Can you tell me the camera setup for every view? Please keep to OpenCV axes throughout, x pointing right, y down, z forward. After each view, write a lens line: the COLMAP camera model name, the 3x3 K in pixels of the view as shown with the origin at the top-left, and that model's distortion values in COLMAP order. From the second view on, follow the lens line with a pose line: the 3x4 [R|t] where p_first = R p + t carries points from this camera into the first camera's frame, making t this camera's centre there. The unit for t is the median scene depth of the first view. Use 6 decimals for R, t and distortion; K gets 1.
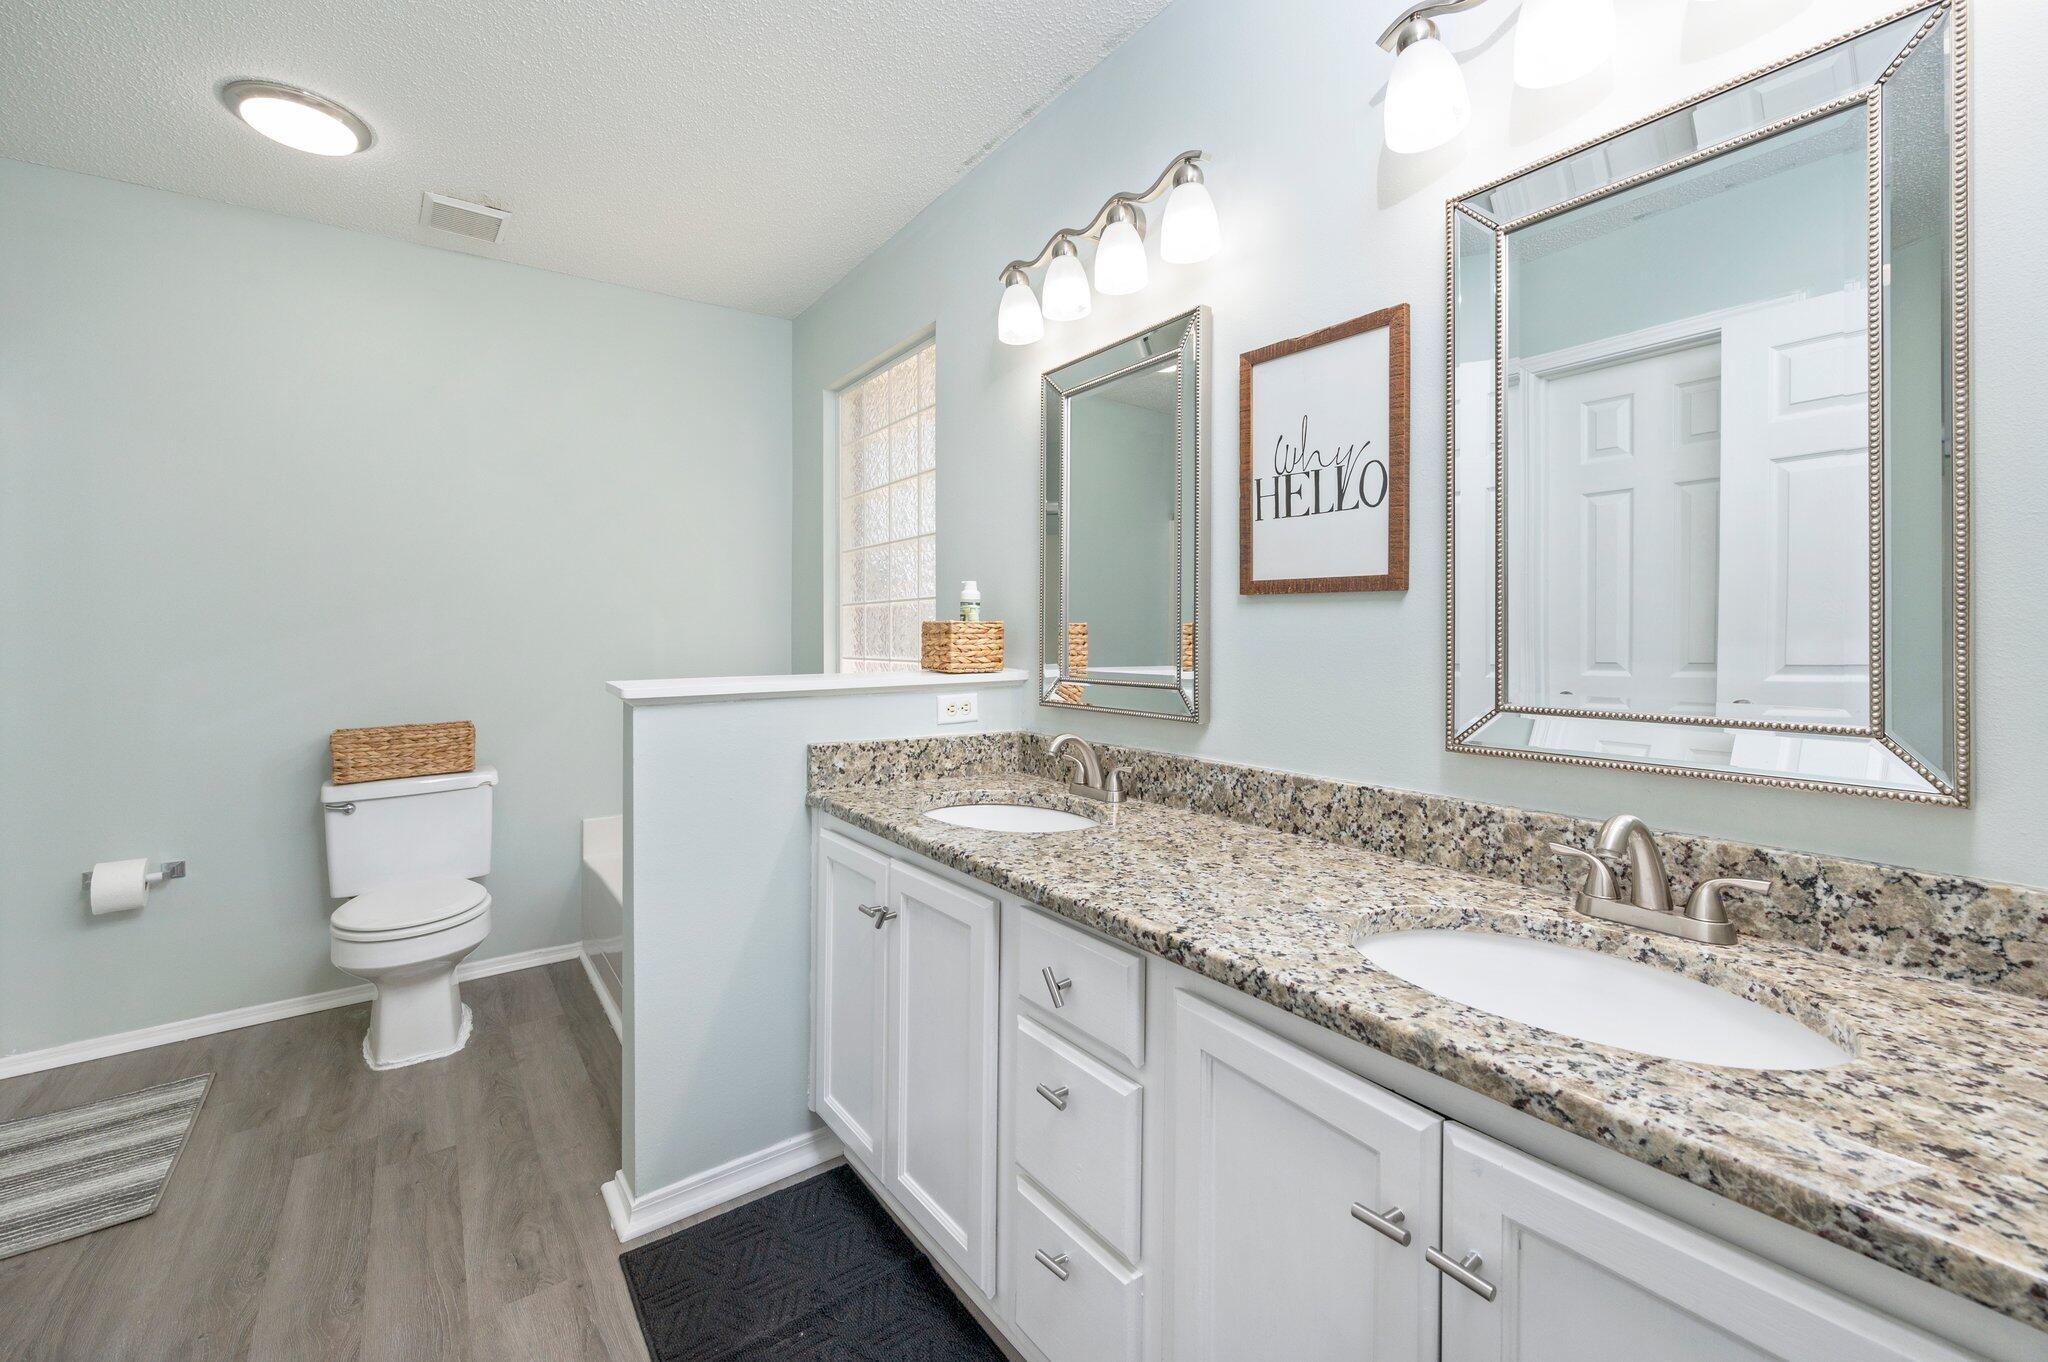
lens RADIAL K [[817.0, 0, 1018.1], [0, 817.0, 631.8], [0, 0, 1]] dist [-0.000391, 0.000107]
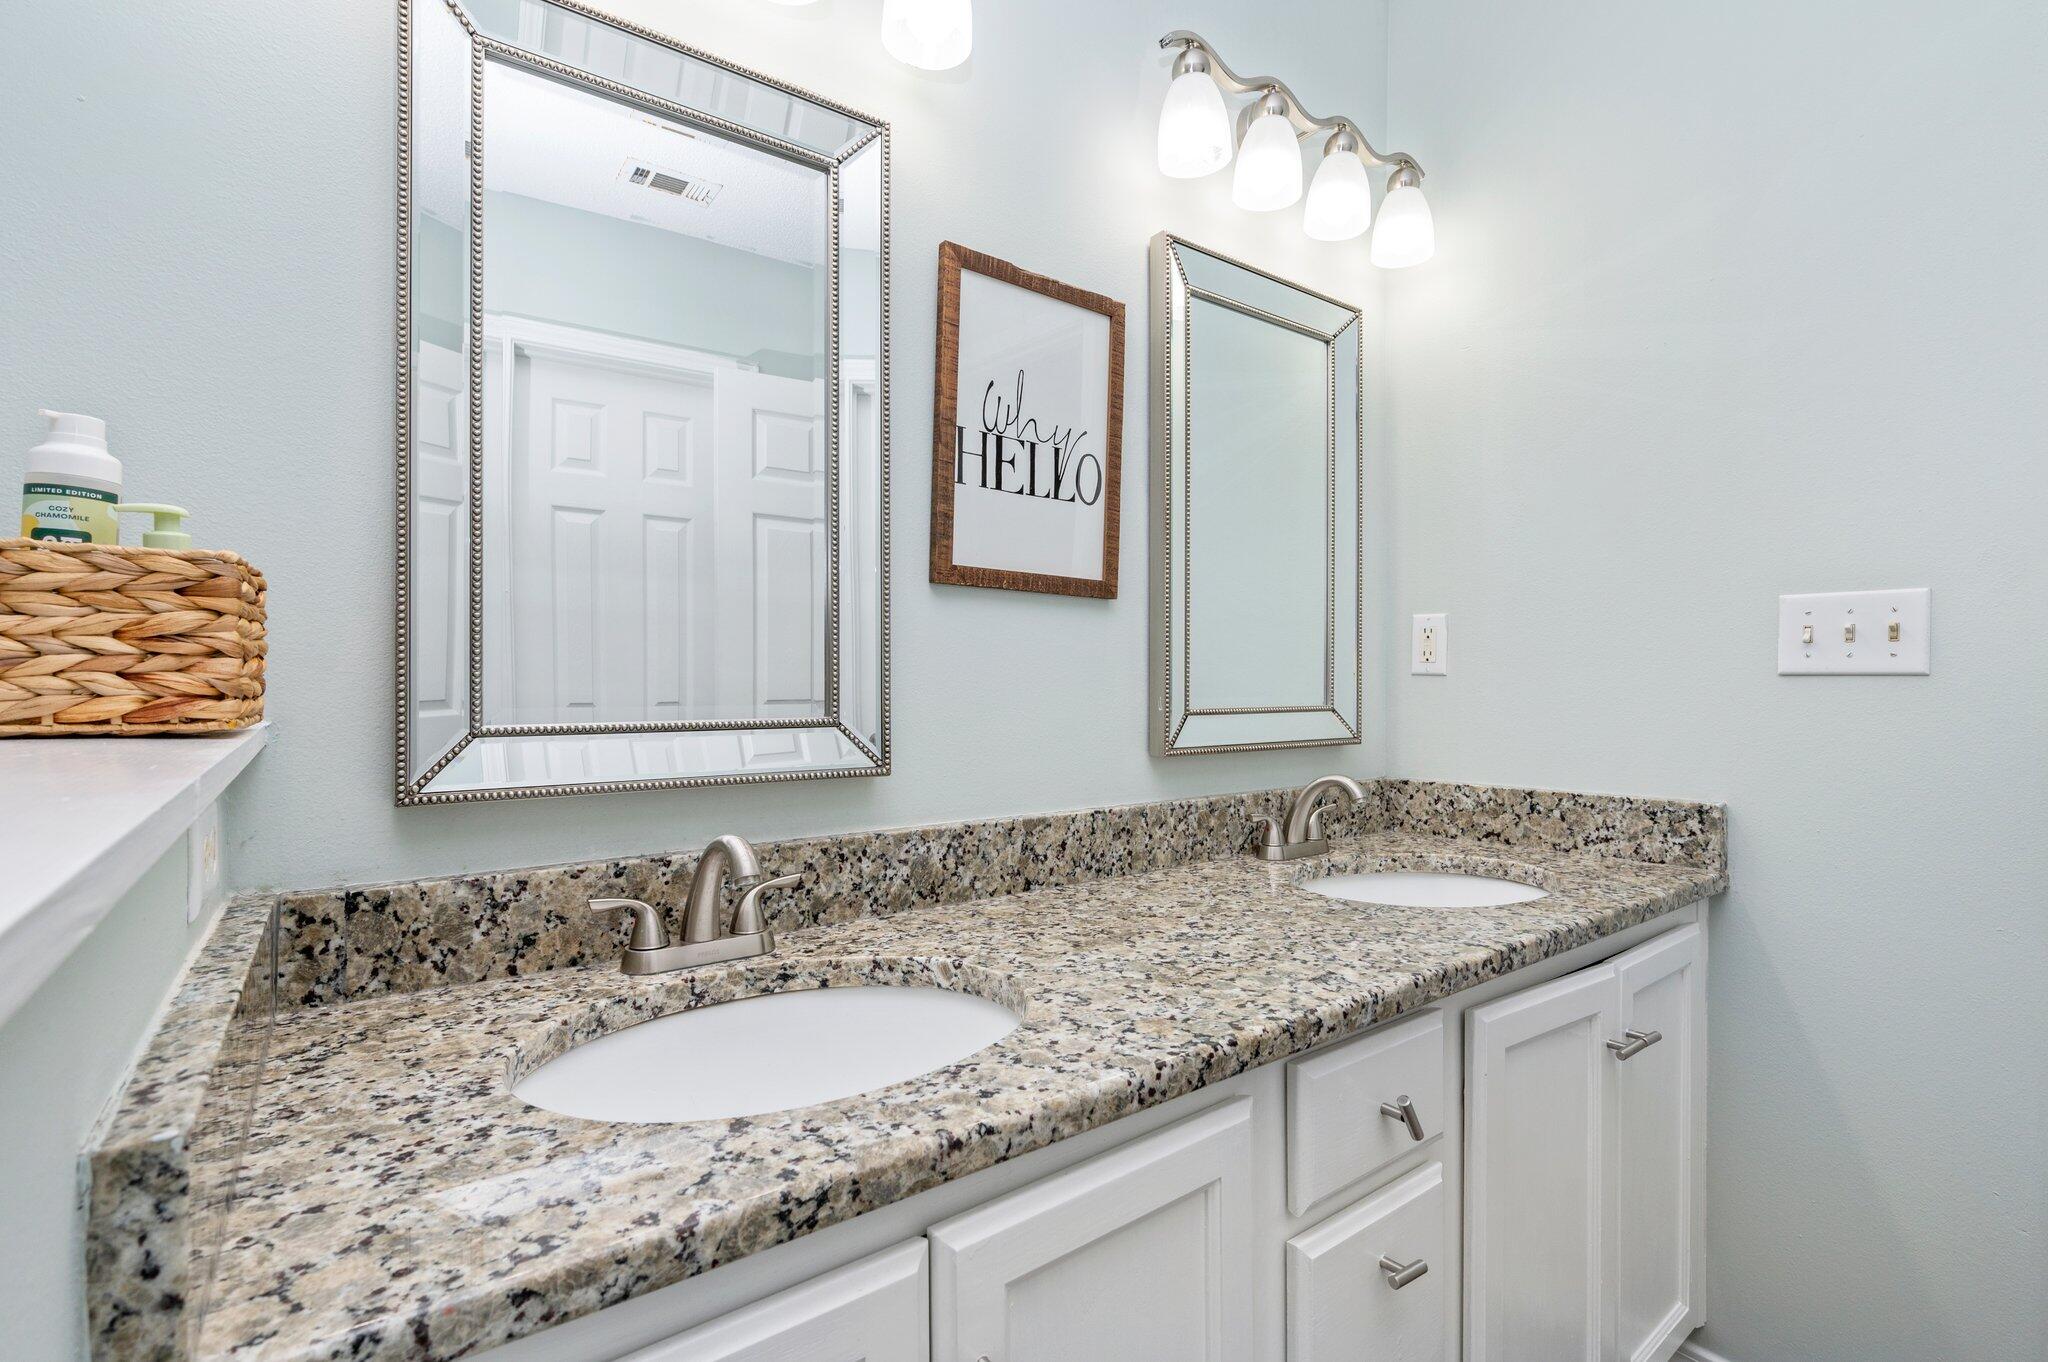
lens RADIAL K [[933.9, 0, 1024.0], [0, 933.9, 681.0], [0, 0, 1]] dist [-0.001731, 0.000062]
pose [[0.002834, 0.003714, 0.999989, -0.573229], [-0.003605, 0.999987, -0.003704, 0.045864], [-0.999989, -0.003594, 0.002848, 1.001354]]
